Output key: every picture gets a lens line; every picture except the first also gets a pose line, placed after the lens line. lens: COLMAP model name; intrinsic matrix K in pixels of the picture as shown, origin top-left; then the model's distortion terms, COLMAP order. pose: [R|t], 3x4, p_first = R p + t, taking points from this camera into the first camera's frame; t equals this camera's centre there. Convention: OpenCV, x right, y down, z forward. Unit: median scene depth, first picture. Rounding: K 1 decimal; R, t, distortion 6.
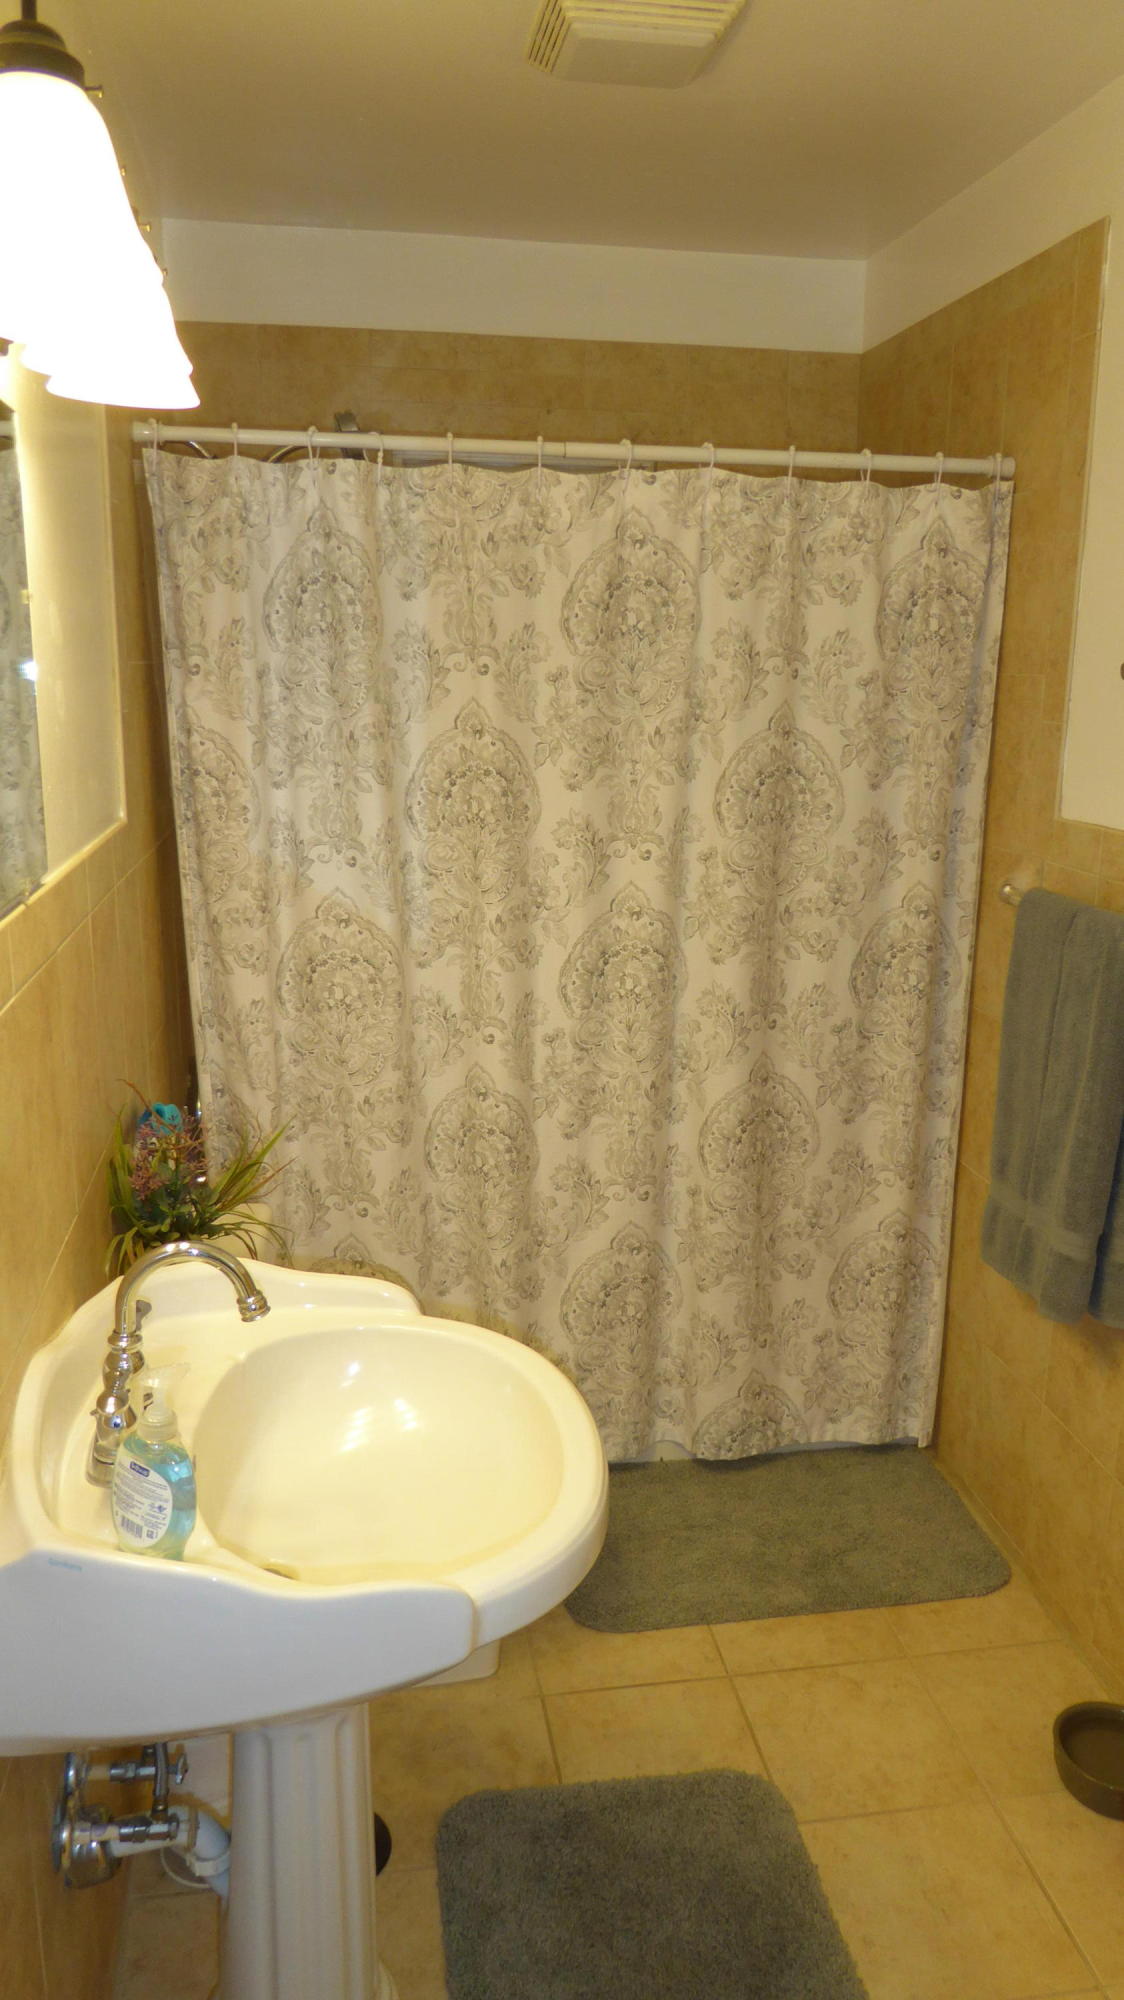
lens RADIAL K [[1427.2, 0, 559.5], [0, 1427.2, 1001.5], [0, 0, 1]] dist [-0.034083, 0.013145]
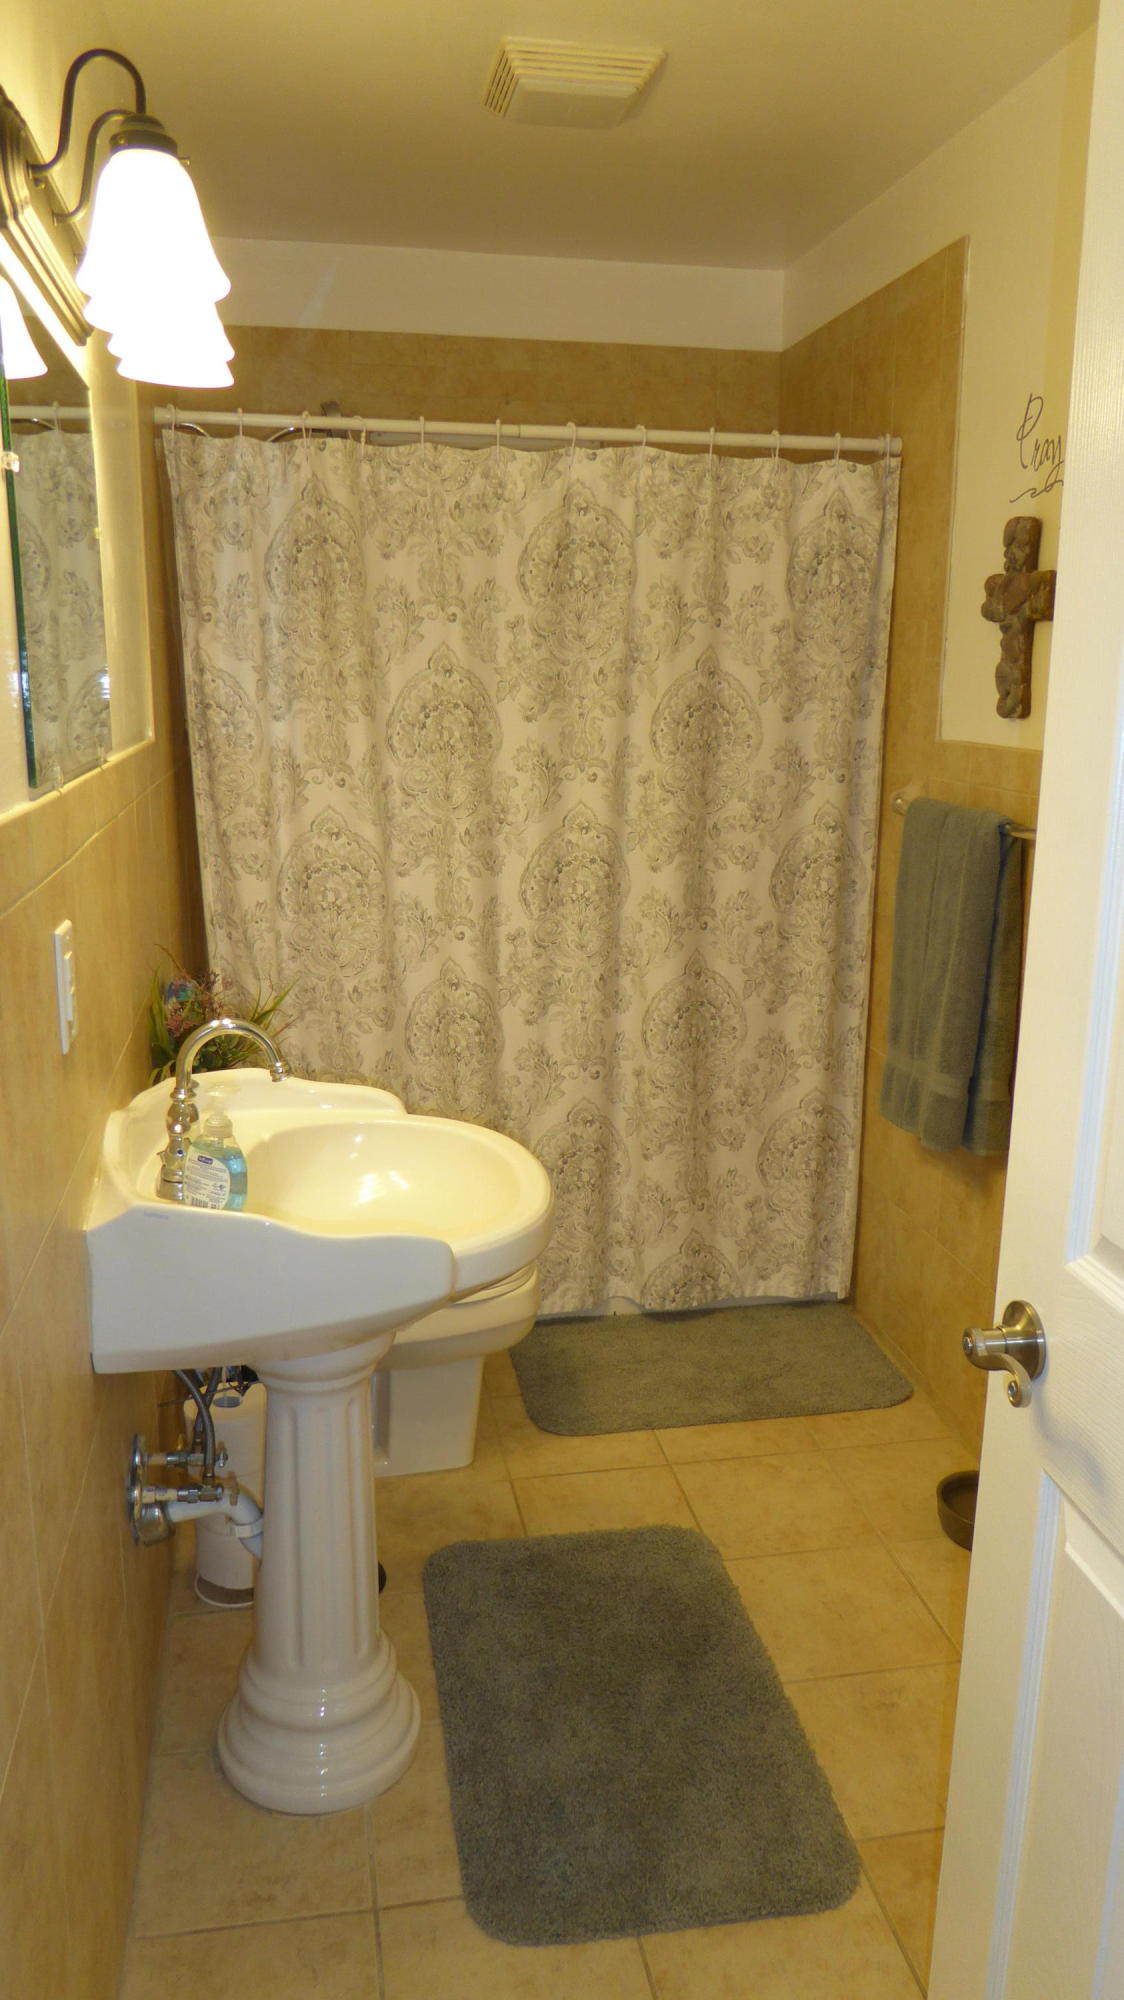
lens RADIAL K [[1427.2, 0, 561.2], [0, 1427.2, 1000.7], [0, 0, 1]] dist [-0.034083, 0.013145]
pose [[0.999711, -0.010807, 0.021484, 0.007799], [0.010900, 0.999932, -0.004210, 0.086349], [-0.021437, 0.004443, 0.999760, -0.170931]]
